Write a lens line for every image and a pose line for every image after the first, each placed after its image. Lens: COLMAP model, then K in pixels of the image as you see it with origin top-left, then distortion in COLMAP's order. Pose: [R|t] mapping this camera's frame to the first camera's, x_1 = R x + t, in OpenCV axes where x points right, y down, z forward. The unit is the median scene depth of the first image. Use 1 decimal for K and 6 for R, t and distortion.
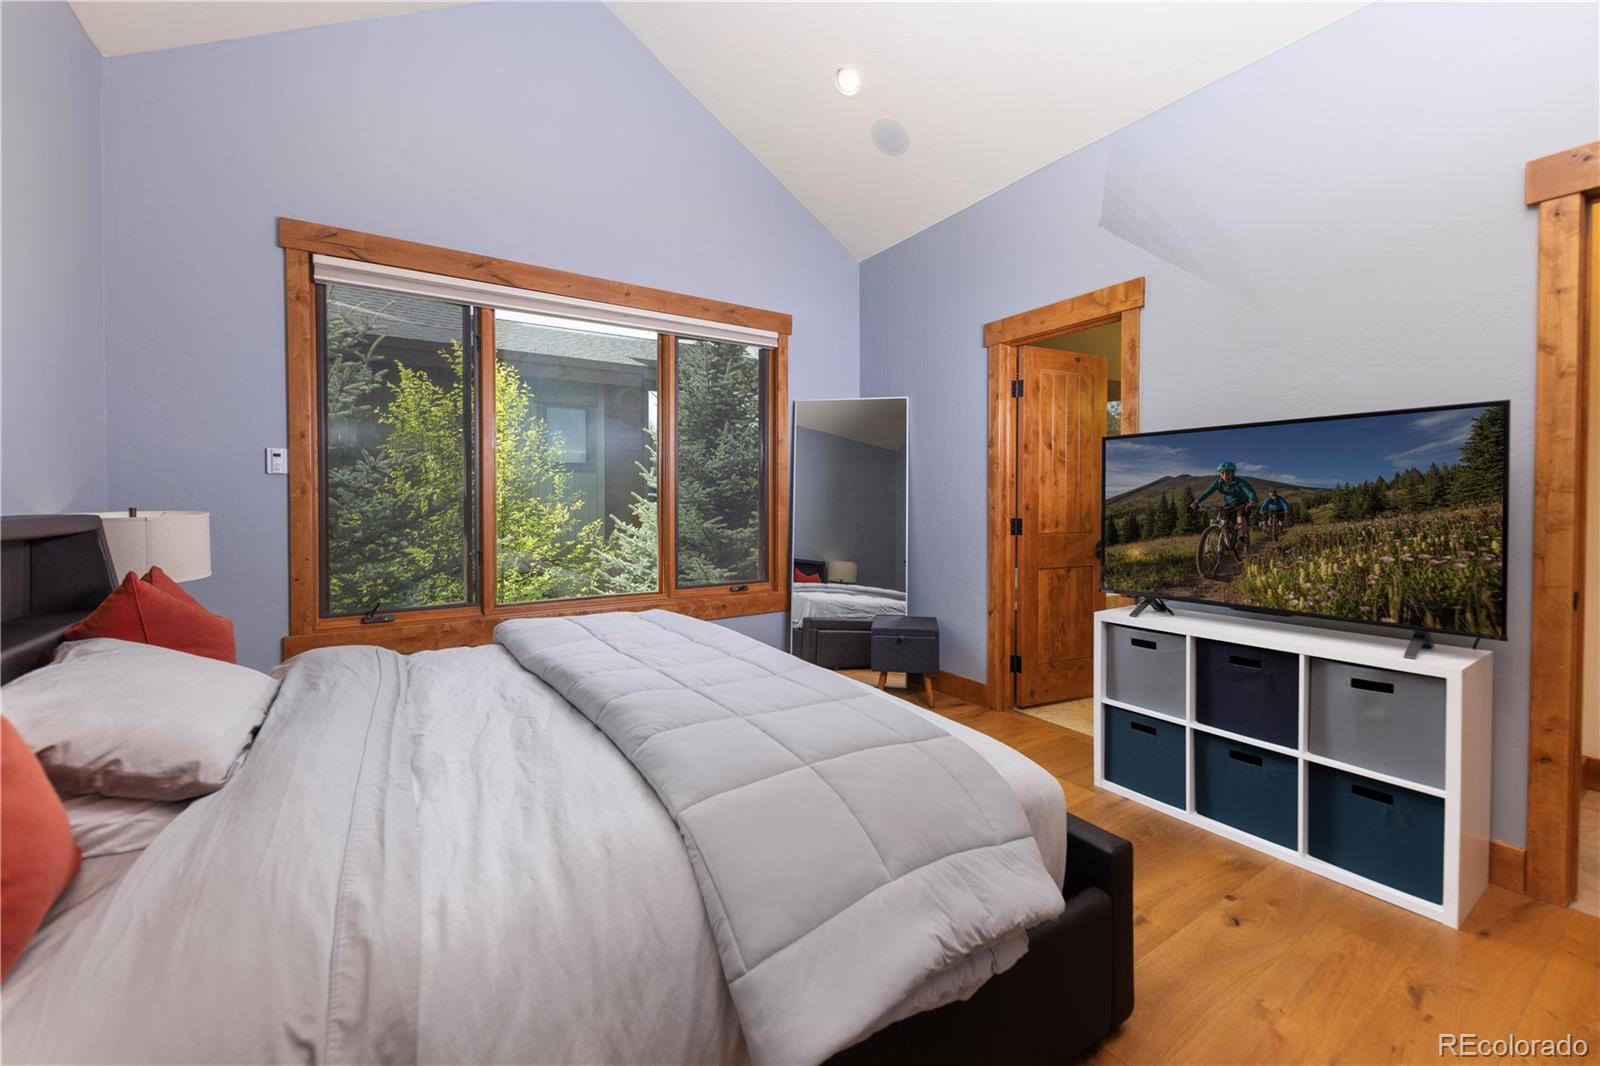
lens RADIAL K [[626.1, 0, 796.6], [0, 626.1, 509.5], [0, 0, 1]] dist [0.007470, -0.008018]
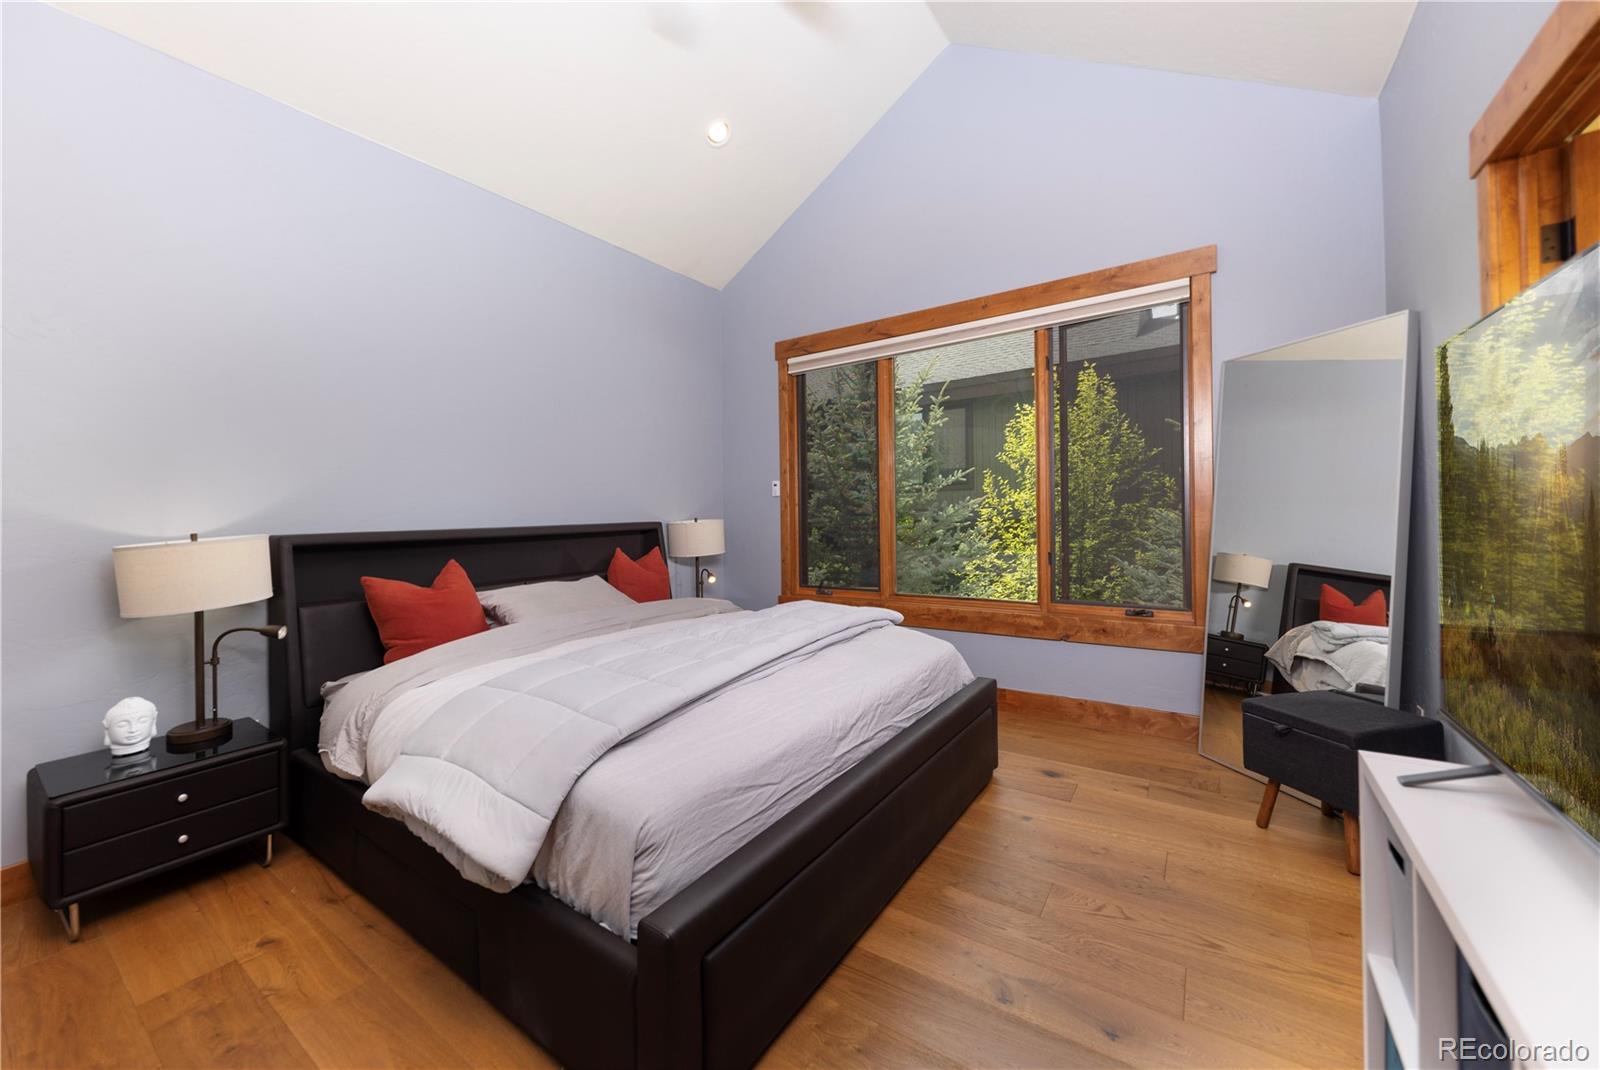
lens RADIAL K [[603.4, 0, 800.6], [0, 603.4, 512.1], [0, 0, 1]] dist [-0.000042, -0.000054]
pose [[0.378500, -0.007352, -0.925572, 0.646626], [0.010688, 0.999937, -0.003572, -0.008205], [0.925540, -0.008541, 0.378554, 0.425881]]
